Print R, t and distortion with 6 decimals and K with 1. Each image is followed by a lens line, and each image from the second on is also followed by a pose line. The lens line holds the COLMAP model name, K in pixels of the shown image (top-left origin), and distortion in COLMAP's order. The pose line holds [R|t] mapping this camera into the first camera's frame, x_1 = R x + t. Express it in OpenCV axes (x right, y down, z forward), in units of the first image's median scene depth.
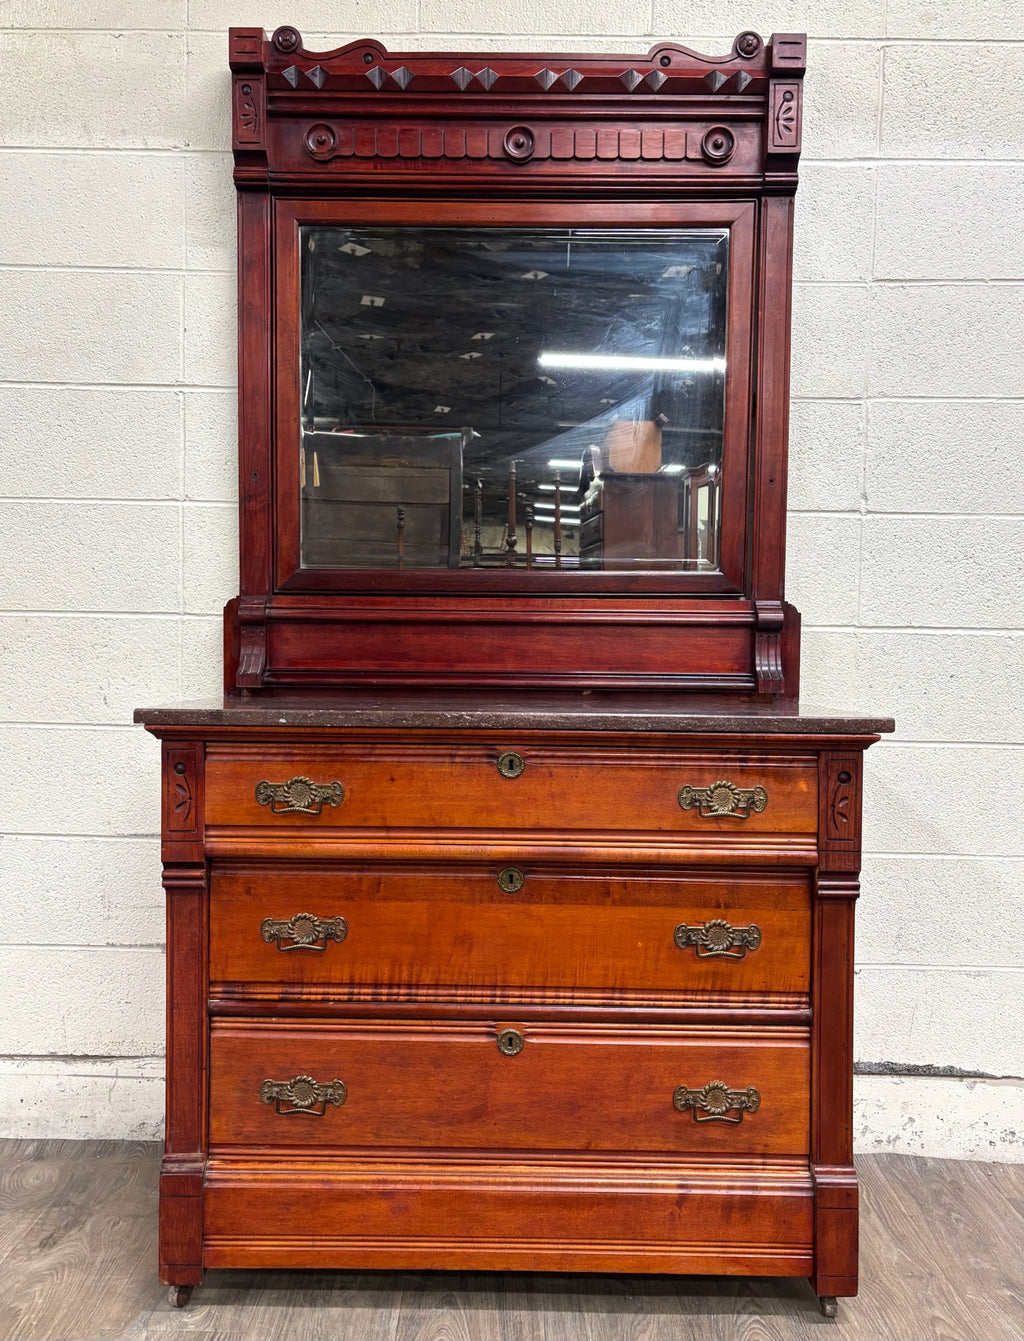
lens RADIAL K [[1091.6, 0, 490.6], [0, 1091.6, 694.5], [0, 0, 1]] dist [0.092791, -0.088649]
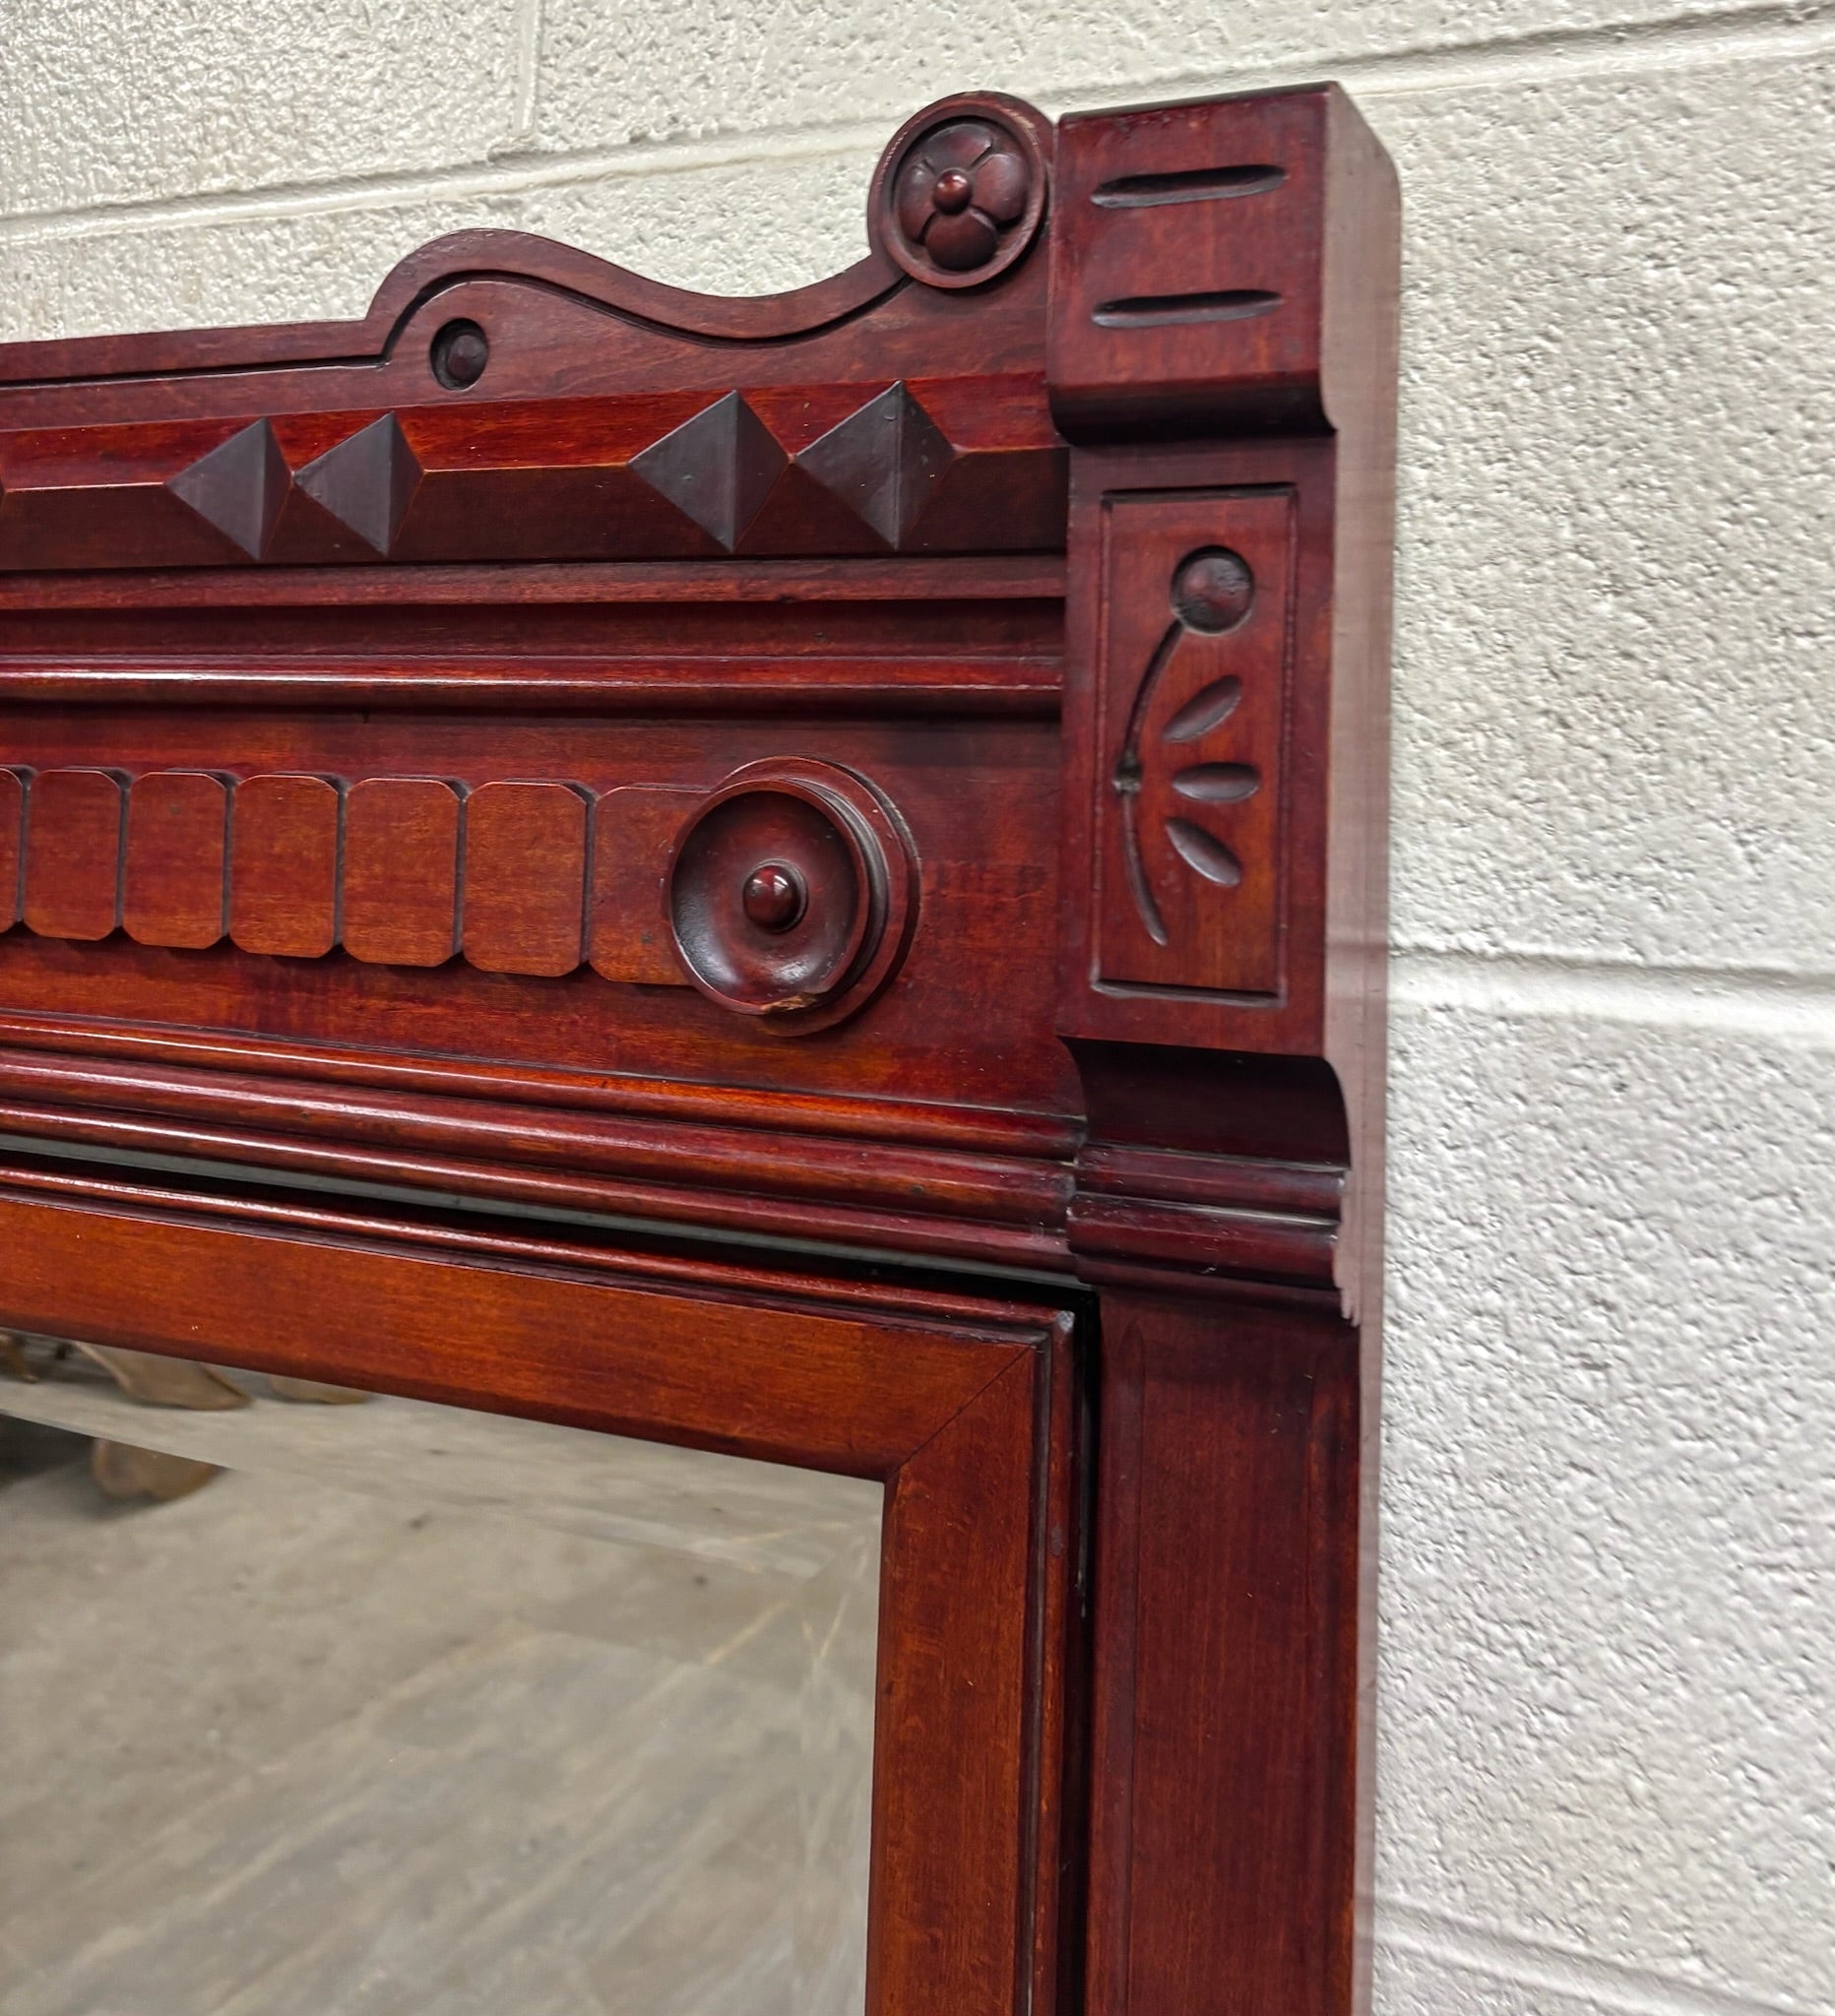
lens RADIAL K [[2165.3, 0, 961.3], [0, 2165.3, 730.5], [0, 0, 1]] dist [0.026279, 0.022016]
pose [[0.900433, 0.003199, -0.434982, 0.411313], [-0.054339, 0.992967, -0.105182, -0.591663], [0.431587, 0.118346, 0.894275, 0.936068]]
